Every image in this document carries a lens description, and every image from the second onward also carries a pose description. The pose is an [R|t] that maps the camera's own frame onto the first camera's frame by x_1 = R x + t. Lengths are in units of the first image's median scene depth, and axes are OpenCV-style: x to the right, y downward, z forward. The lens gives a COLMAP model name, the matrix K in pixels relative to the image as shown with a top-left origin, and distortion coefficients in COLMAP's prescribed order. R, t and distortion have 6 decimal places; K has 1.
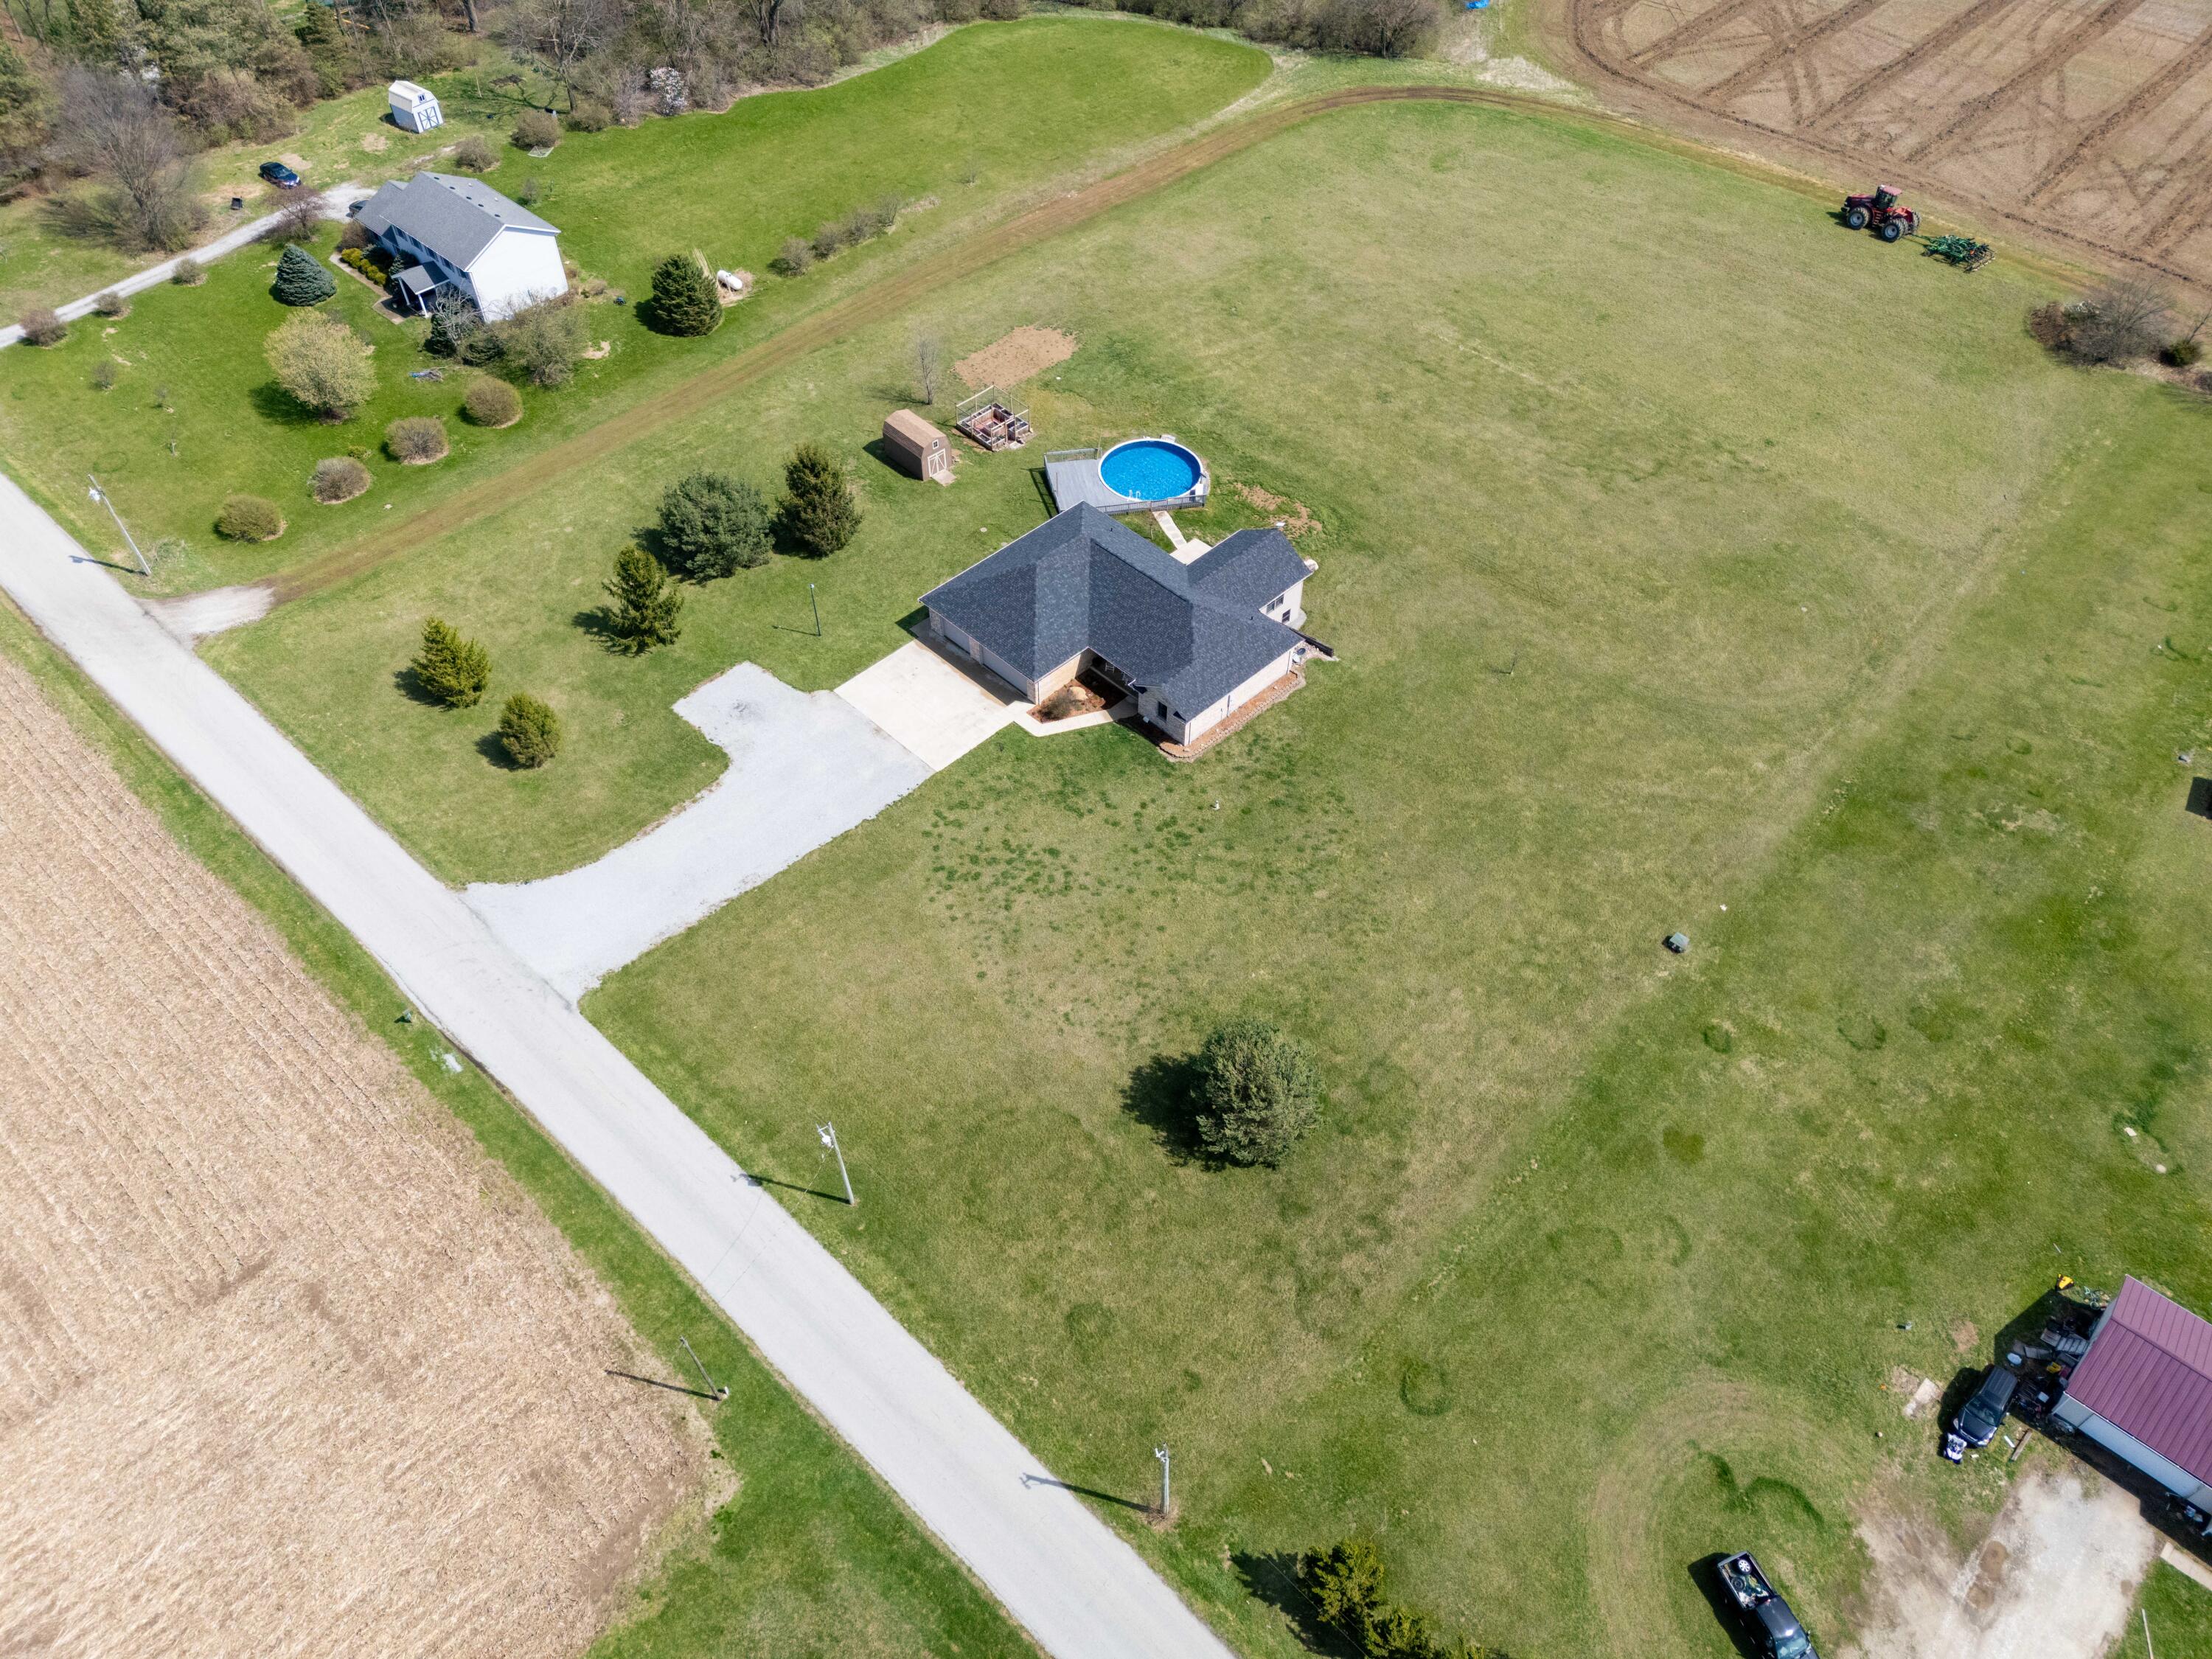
lens RADIAL K [[1622.8, 0, 1109.4], [0, 1622.8, 821.3], [0, 0, 1]] dist [0.100452, -0.074513]
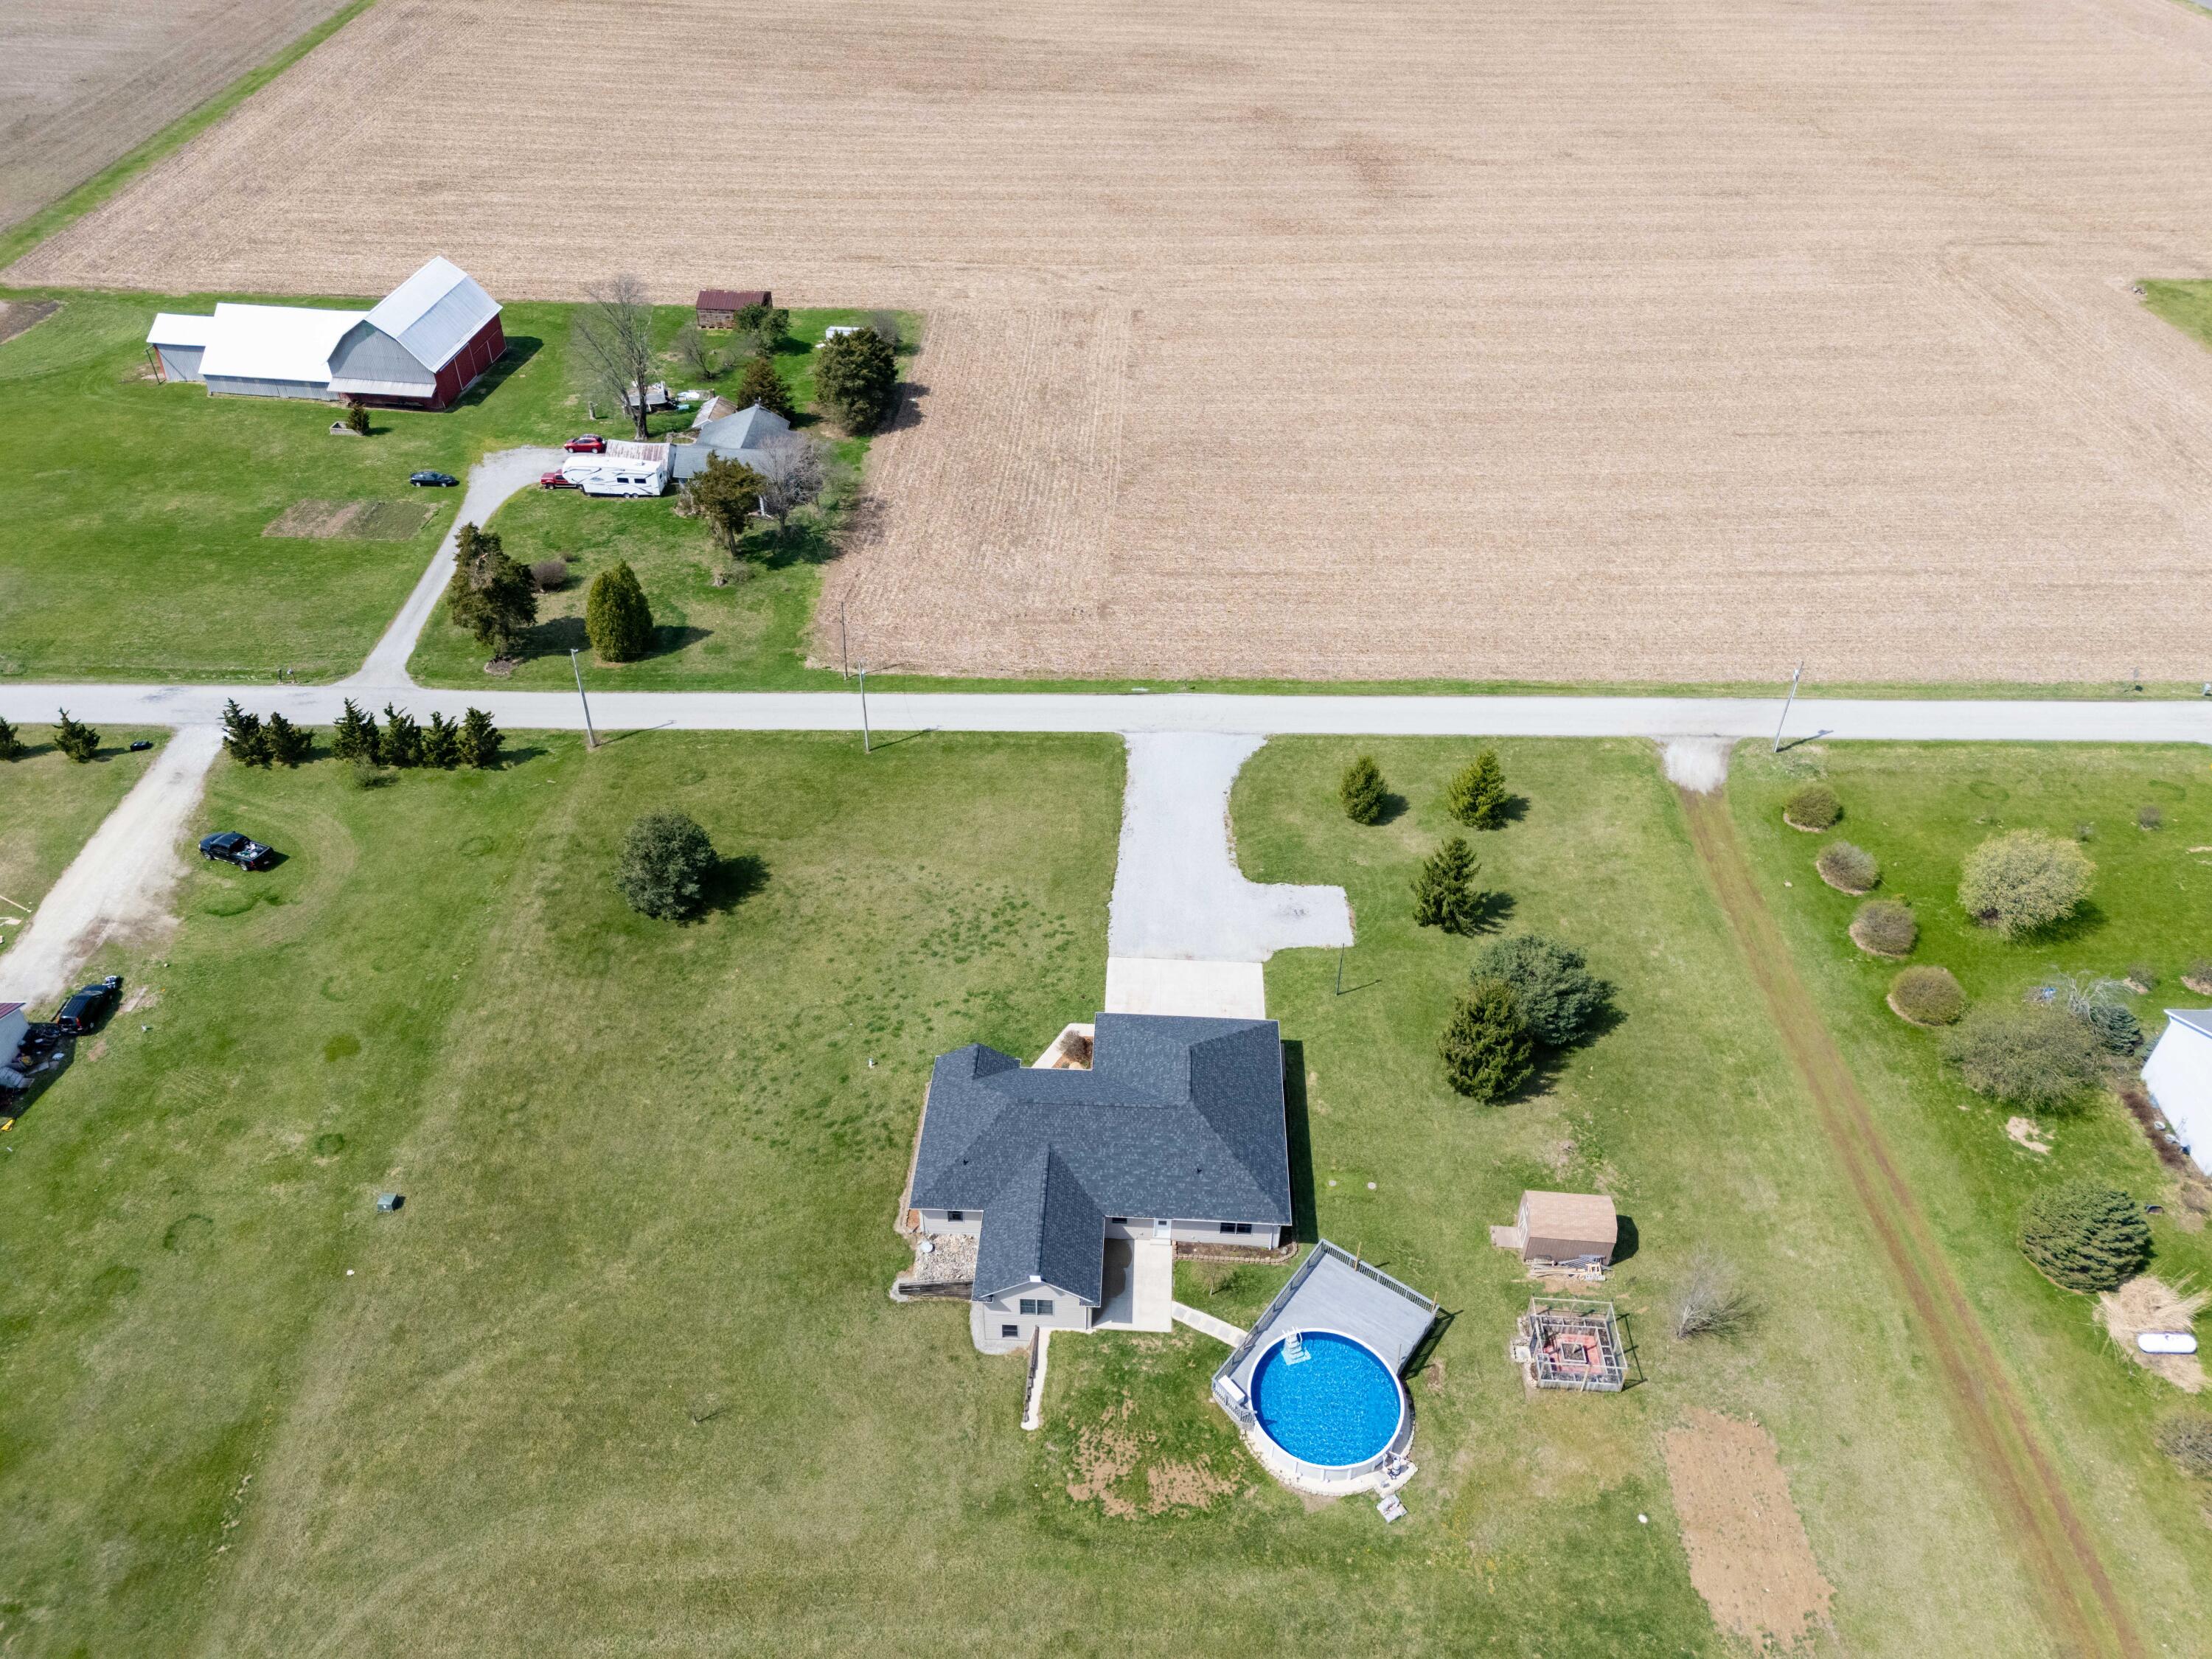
lens RADIAL K [[1622.8, 0, 1109.4], [0, 1622.8, 821.3], [0, 0, 1]] dist [0.100452, -0.074513]
pose [[-0.734886, 0.403326, -0.545225, 0.458767], [-0.516602, 0.187952, 0.835342, -0.981758], [0.439391, 0.895546, 0.070236, 0.879576]]
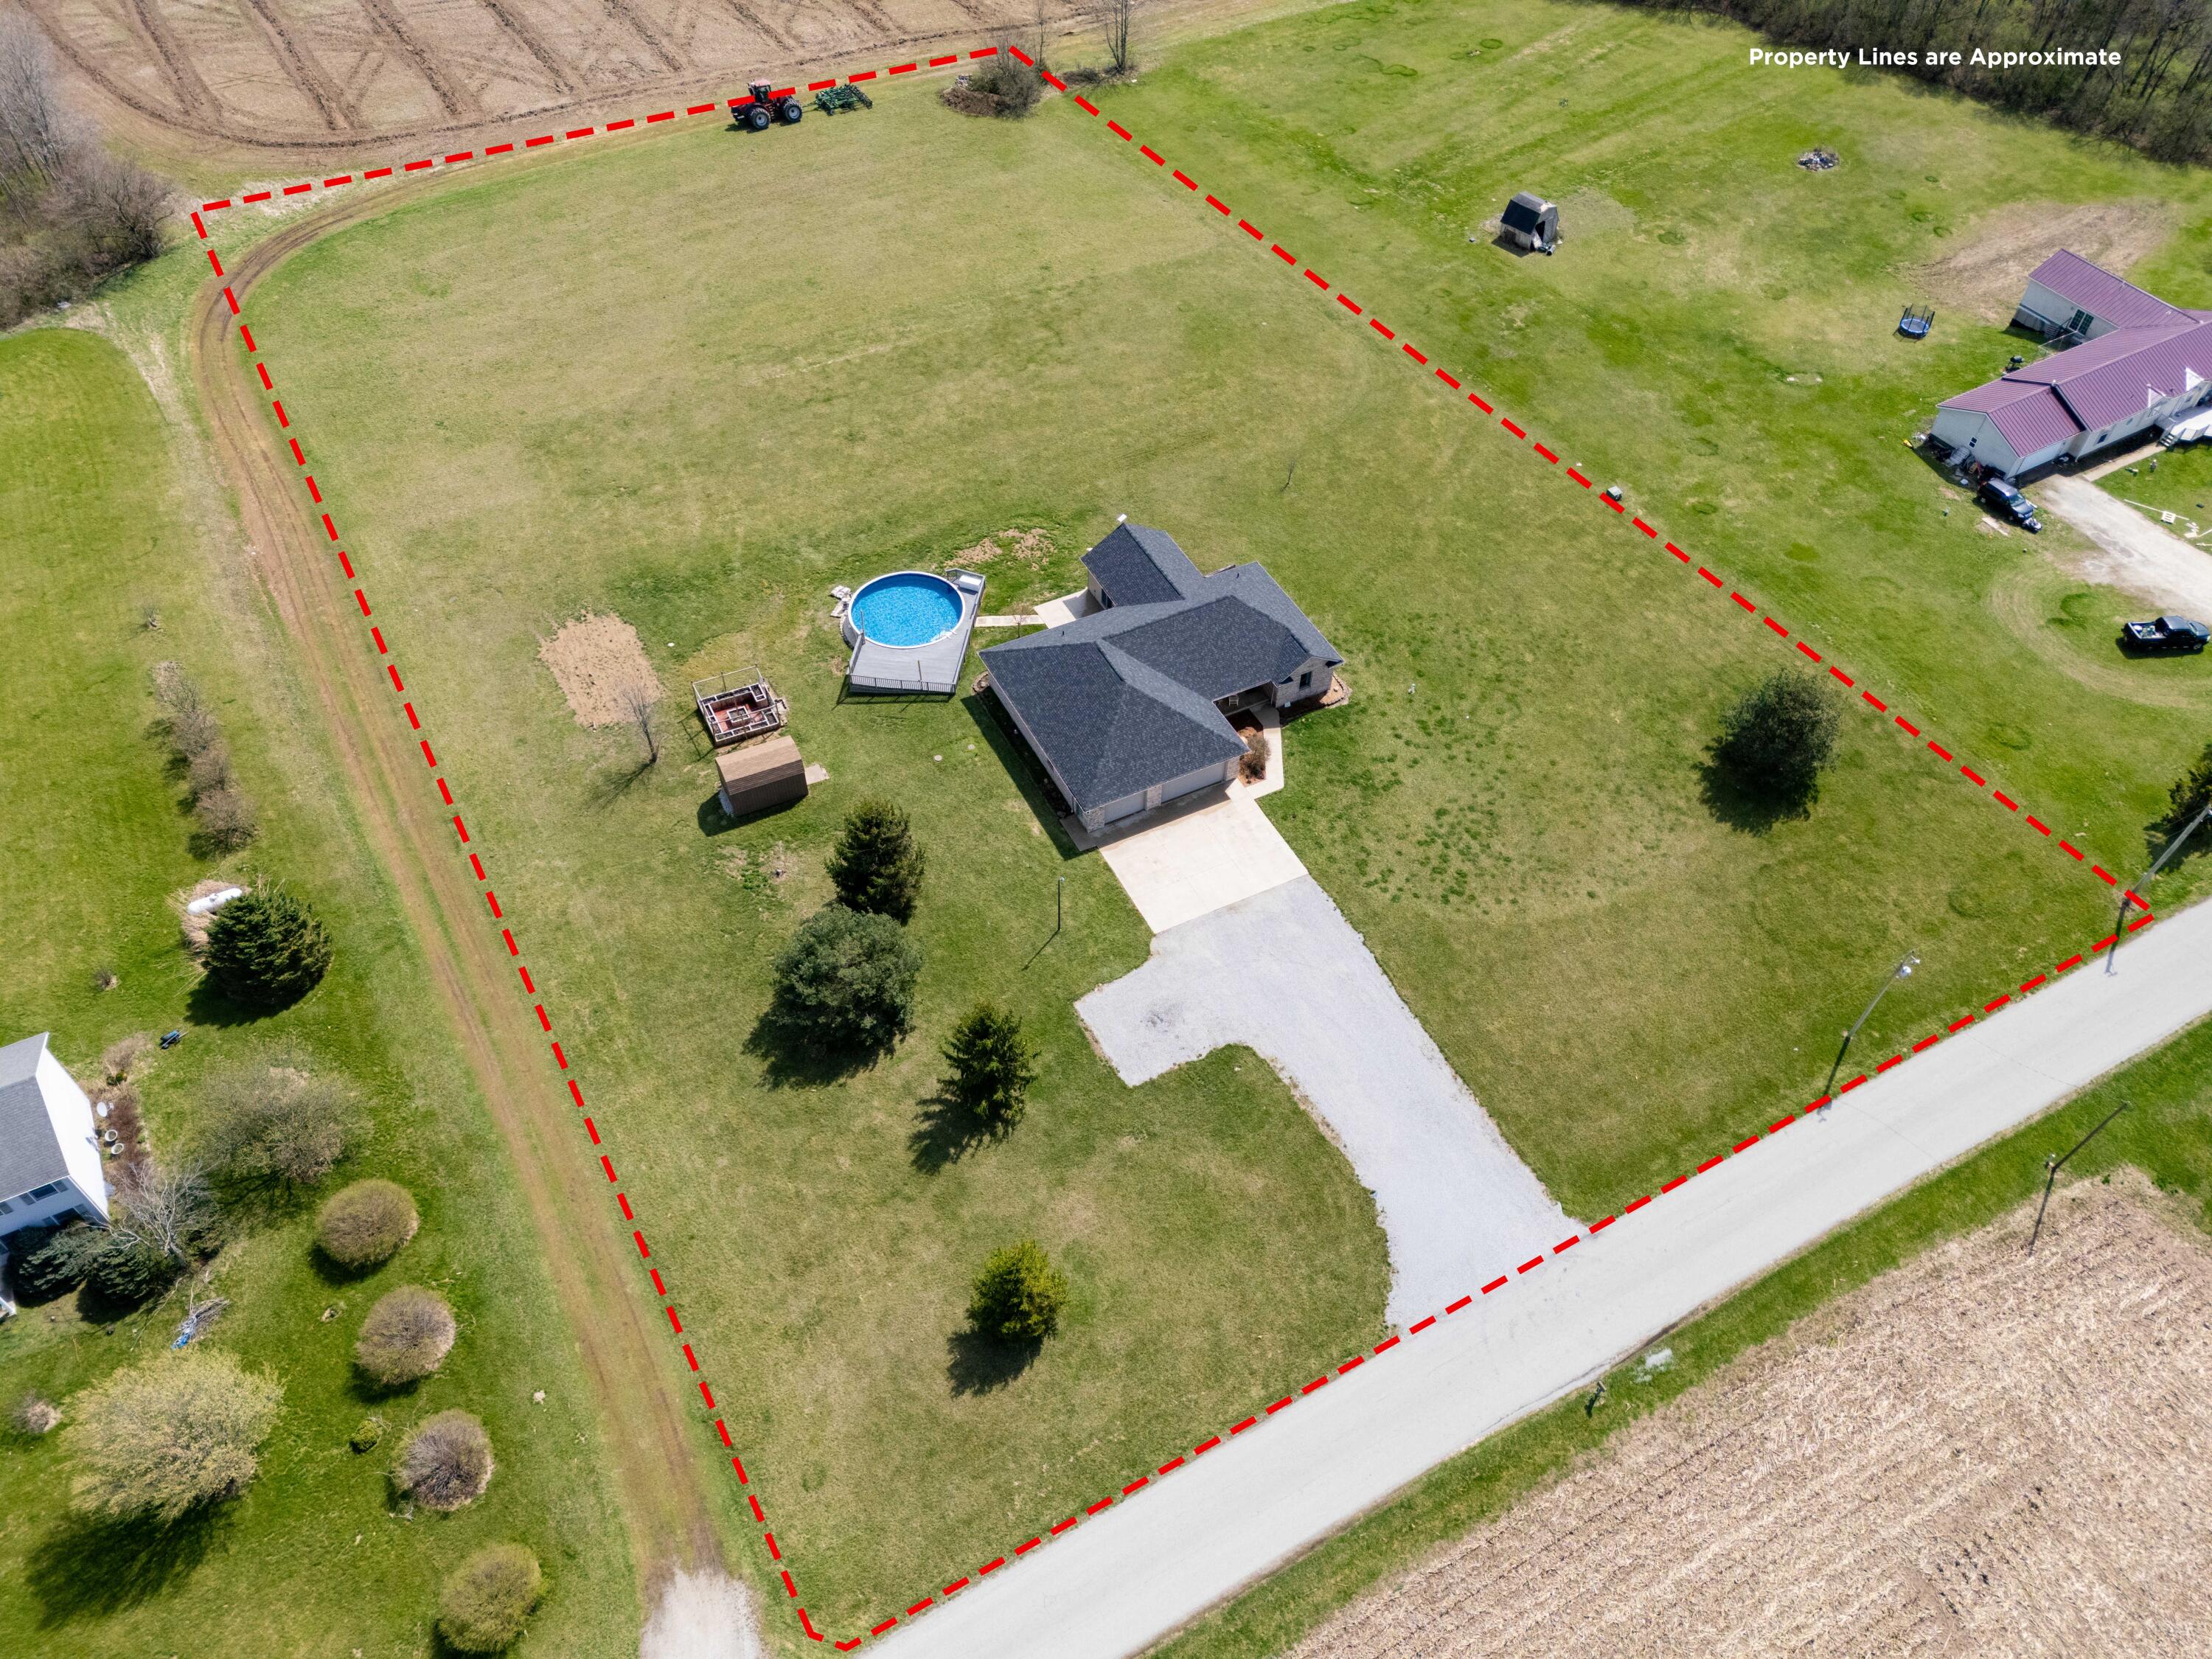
lens RADIAL K [[1622.8, 0, 1109.4], [0, 1622.8, 821.3], [0, 0, 1]] dist [0.100452, -0.074513]
pose [[0.307499, -0.711868, 0.631418, -0.745146], [0.696635, 0.620434, 0.360225, -0.488725], [-0.648186, 0.329099, 0.686695, 0.436146]]
